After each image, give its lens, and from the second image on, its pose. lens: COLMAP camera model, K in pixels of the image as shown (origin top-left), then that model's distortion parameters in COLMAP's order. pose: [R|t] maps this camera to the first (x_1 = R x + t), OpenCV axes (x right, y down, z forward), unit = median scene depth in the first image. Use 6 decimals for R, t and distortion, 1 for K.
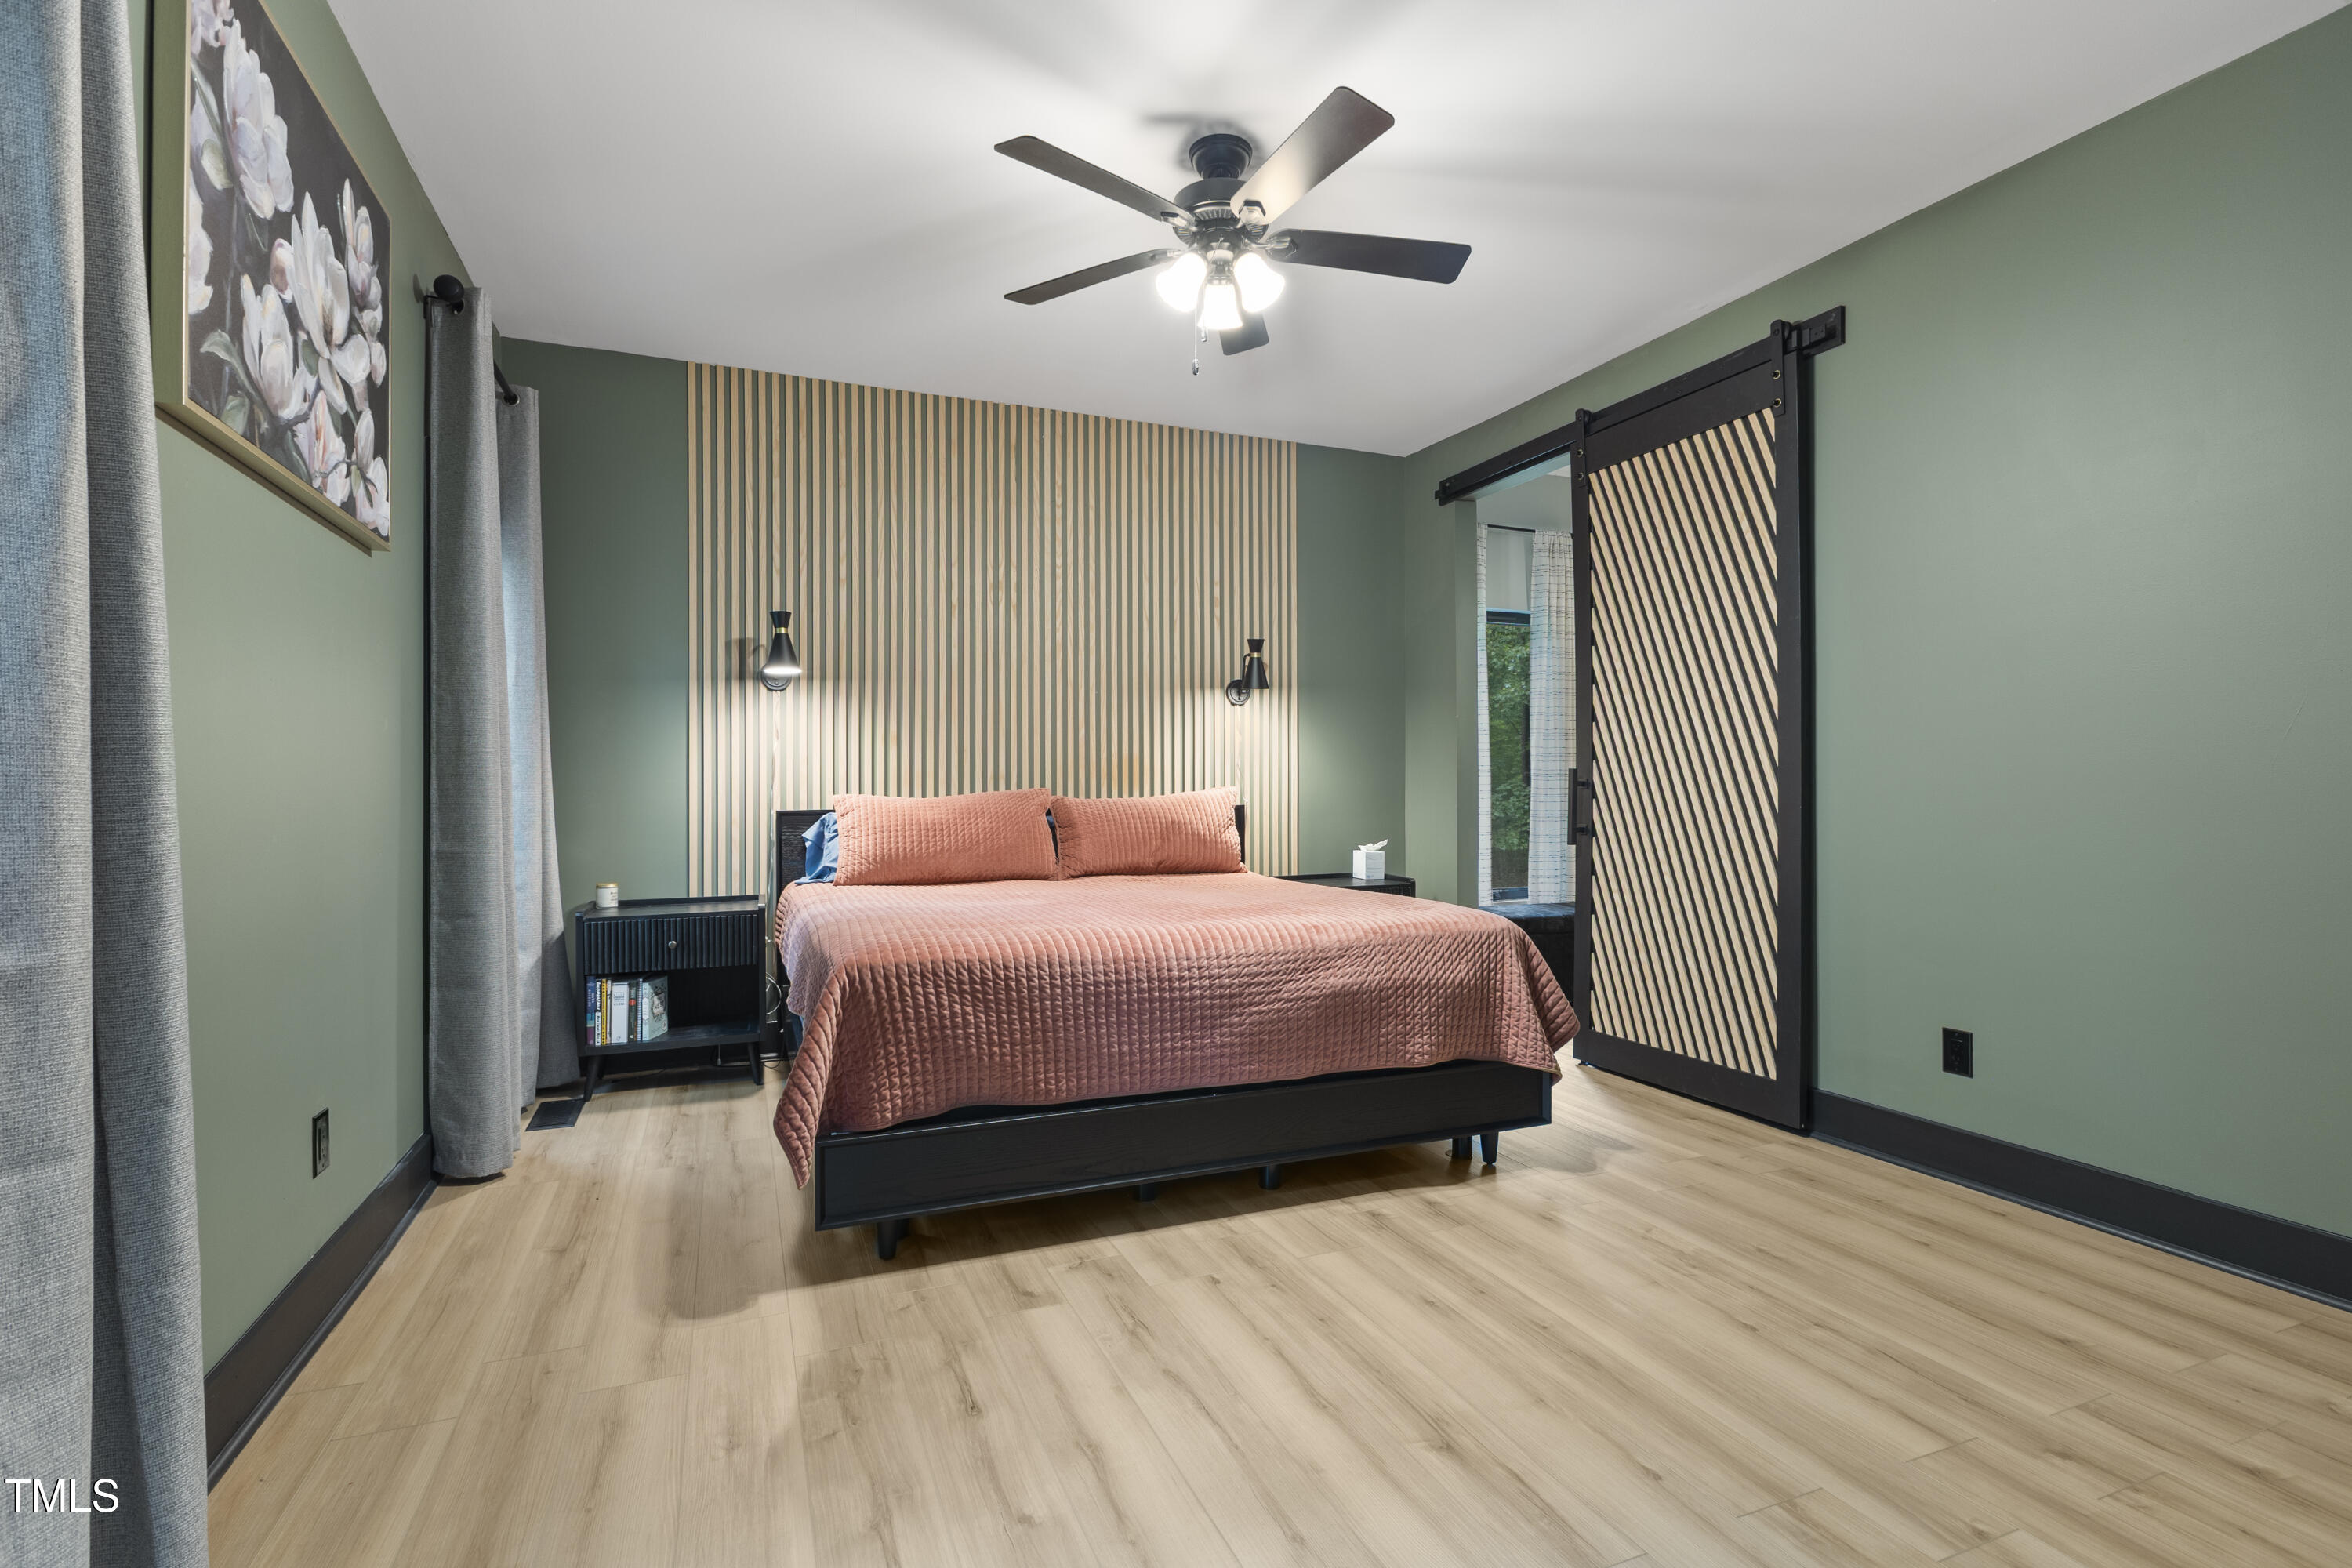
lens RADIAL K [[1087.9, 0, 1174.0], [0, 1087.9, 785.1], [0, 0, 1]] dist [-0.000870, -0.000222]
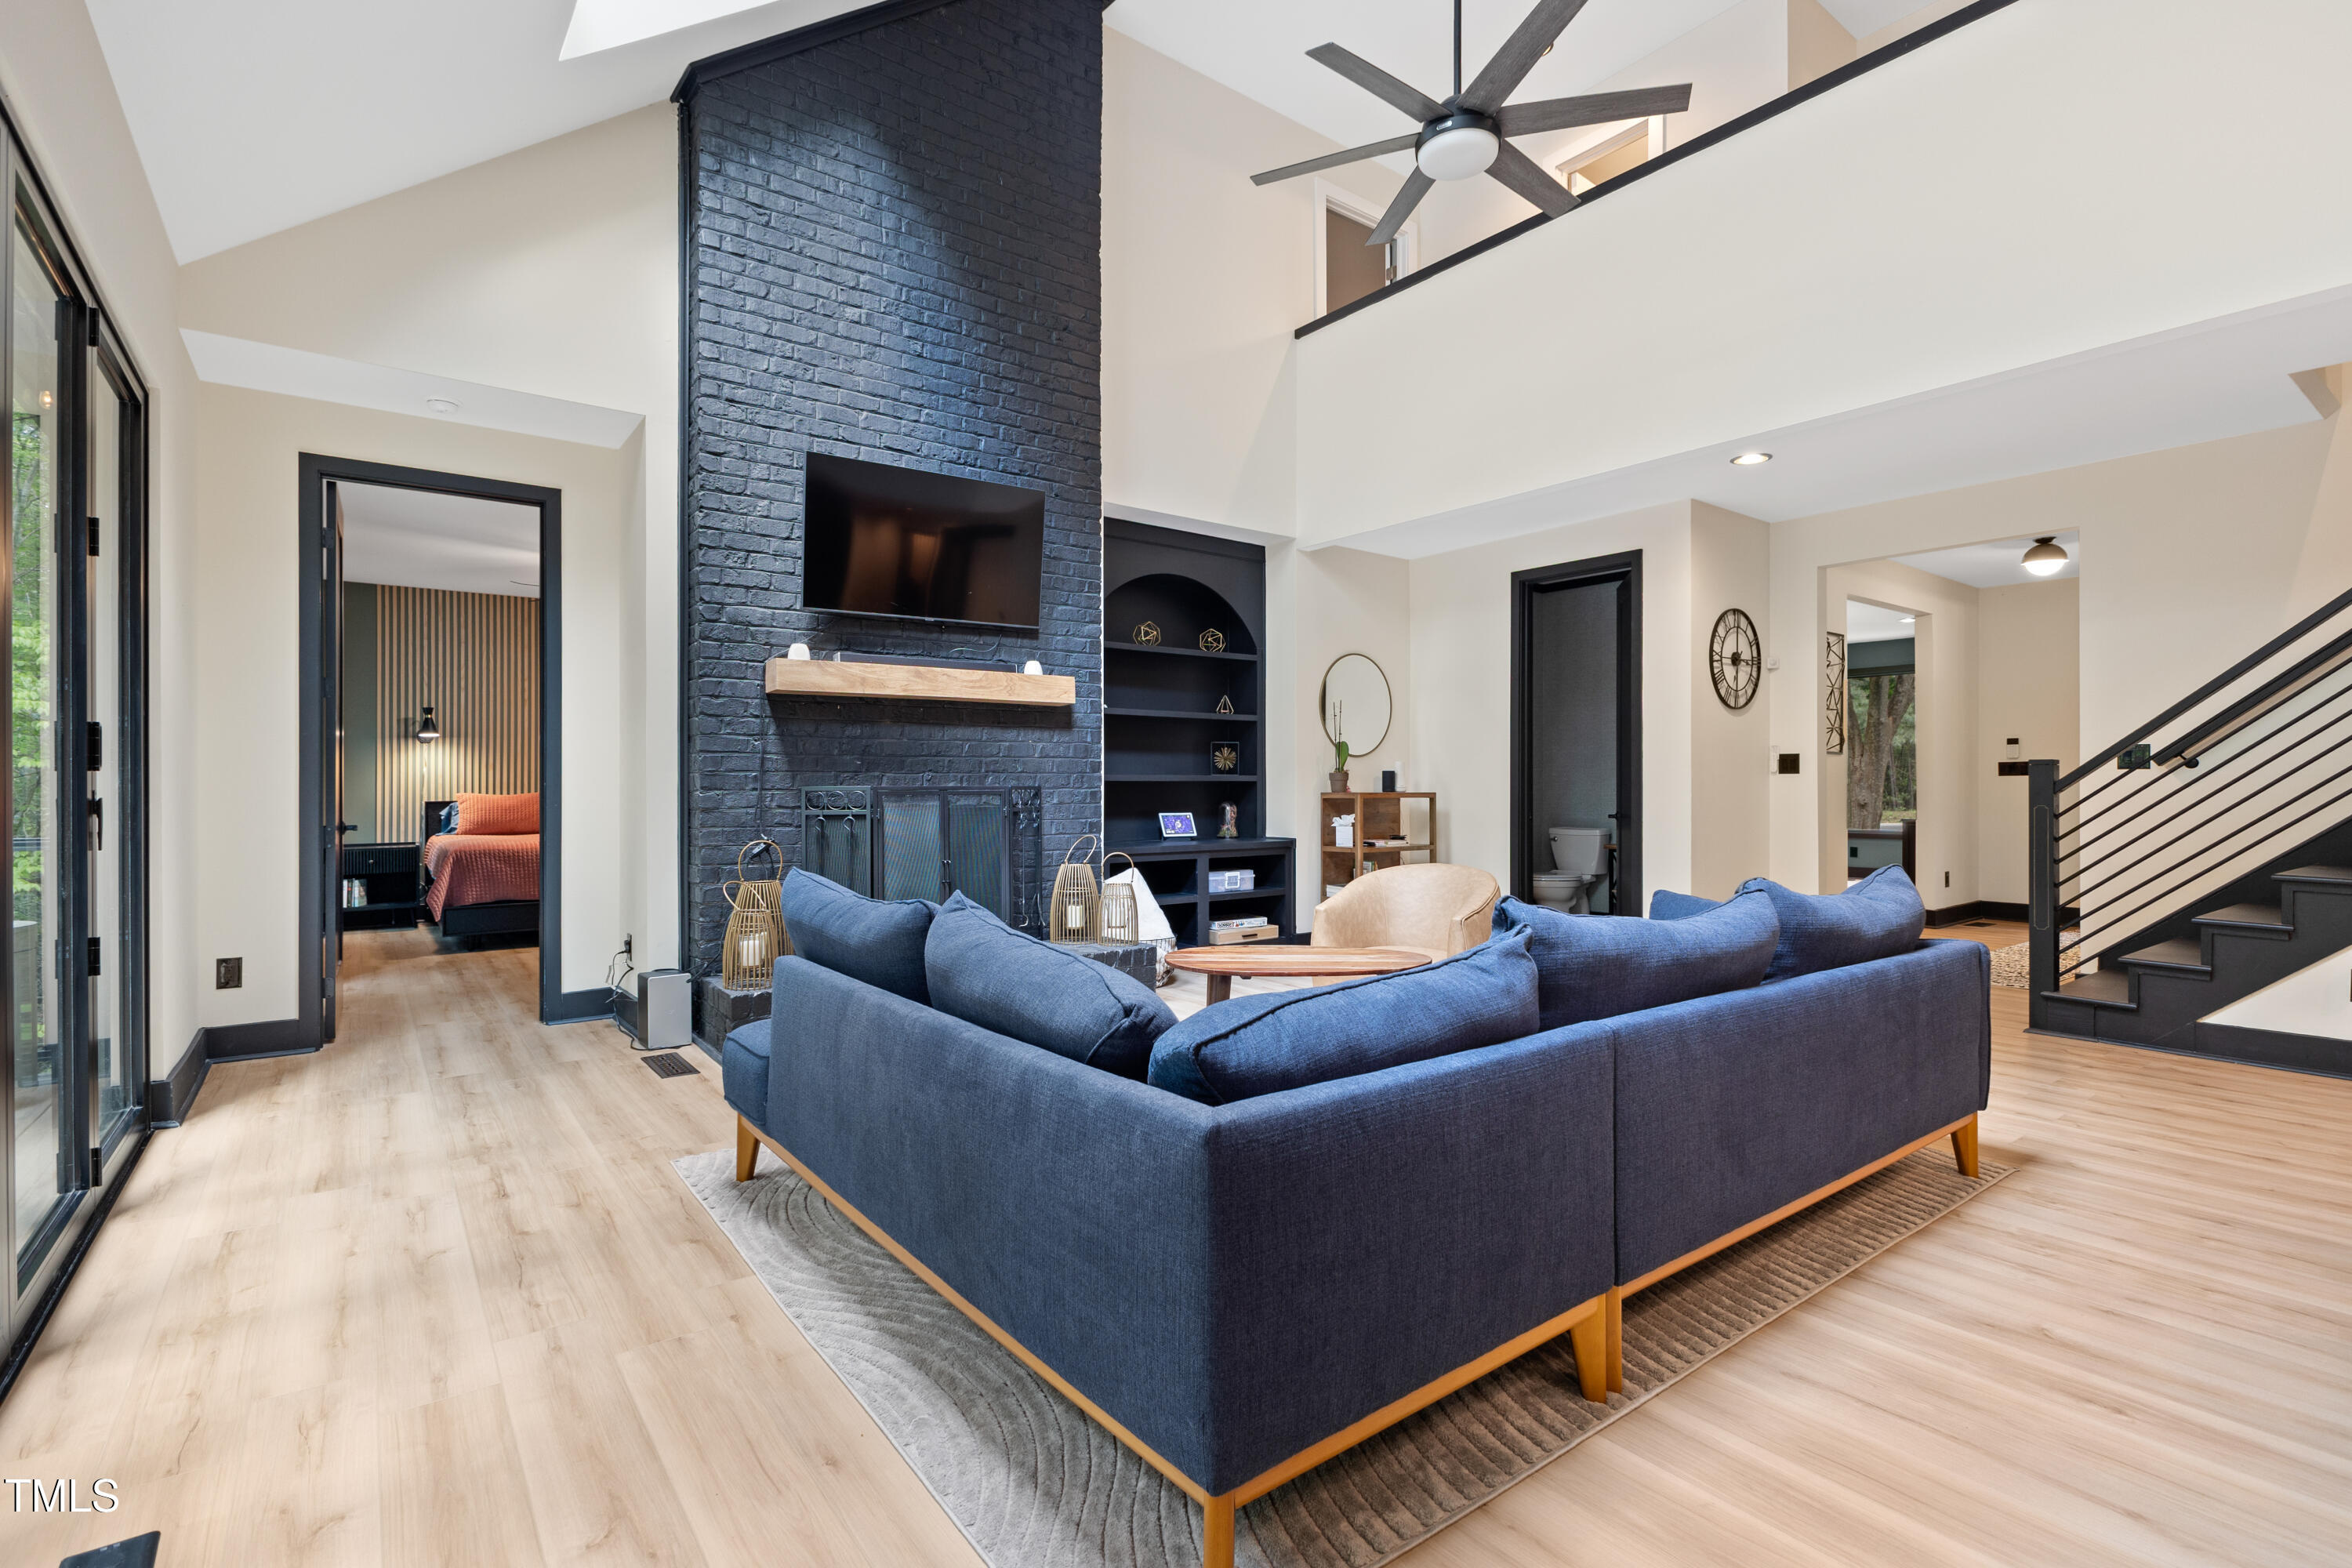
lens RADIAL K [[1087.9, 0, 1179.2], [0, 1087.9, 791.4], [0, 0, 1]] dist [-0.000870, -0.000222]
pose [[0.965714, 0.004081, 0.259575, 0.501516], [-0.003761, 0.999991, -0.001730, 0.002664], [-0.259580, 0.000694, 0.965721, -1.423571]]
